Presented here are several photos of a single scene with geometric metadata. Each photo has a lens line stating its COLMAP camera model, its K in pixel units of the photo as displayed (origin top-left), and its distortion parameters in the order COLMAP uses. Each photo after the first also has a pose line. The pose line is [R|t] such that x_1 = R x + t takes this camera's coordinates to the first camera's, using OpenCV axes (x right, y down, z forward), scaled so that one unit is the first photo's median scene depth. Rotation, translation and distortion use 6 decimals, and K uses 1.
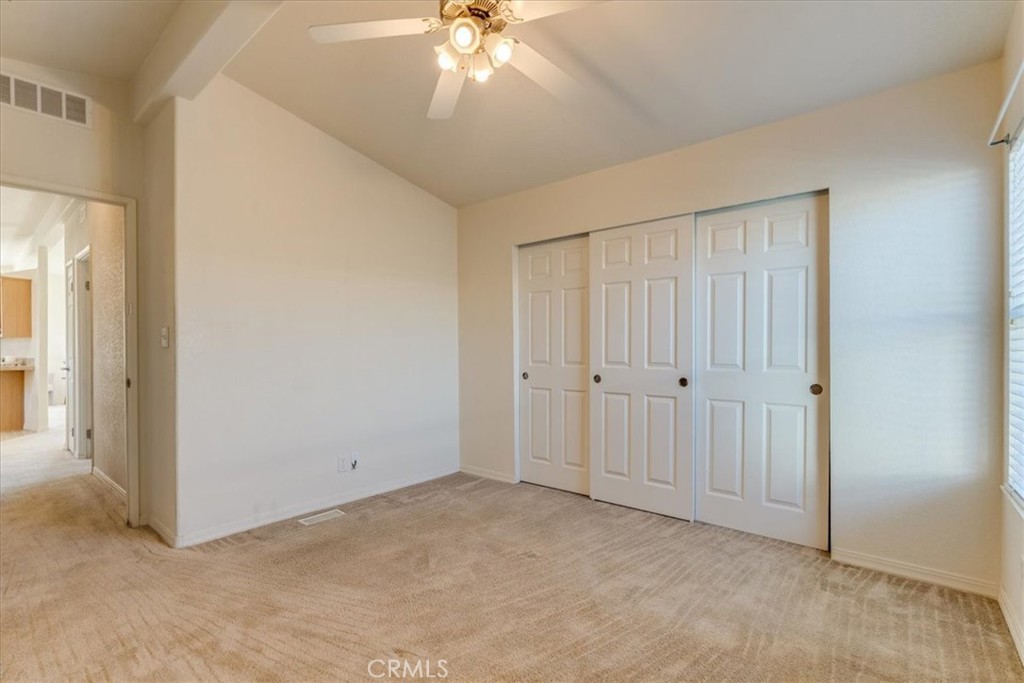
lens RADIAL K [[462.2, 0, 509.2], [0, 462.2, 349.1], [0, 0, 1]] dist [-0.011467, 0.003384]
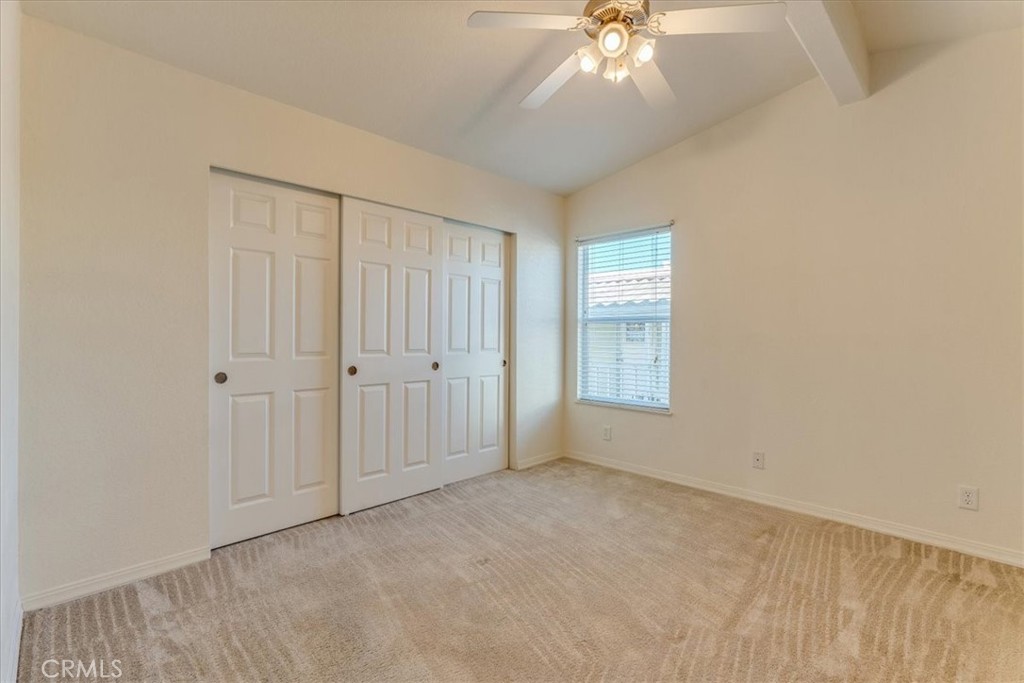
lens RADIAL K [[462.2, 0, 513.9], [0, 462.2, 337.0], [0, 0, 1]] dist [-0.011467, 0.003384]
pose [[0.093025, 0.002395, 0.995661, -0.681949], [0.000643, 0.999997, -0.002465, 0.004568], [-0.995664, 0.000869, 0.093024, 0.675560]]
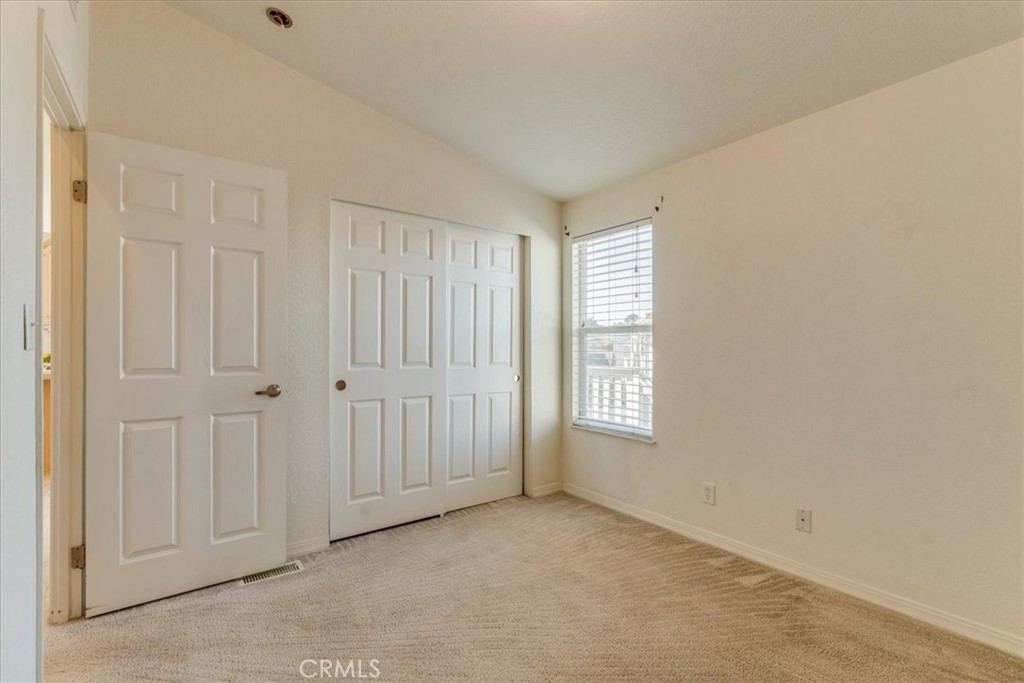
lens RADIAL K [[462.2, 0, 513.5], [0, 462.2, 341.0], [0, 0, 1]] dist [-0.011467, 0.003384]
pose [[0.228229, 0.022977, 0.973336, -0.556756], [-0.006156, 0.999736, -0.022157, 0.004738], [-0.973588, -0.000935, 0.228310, 0.574272]]
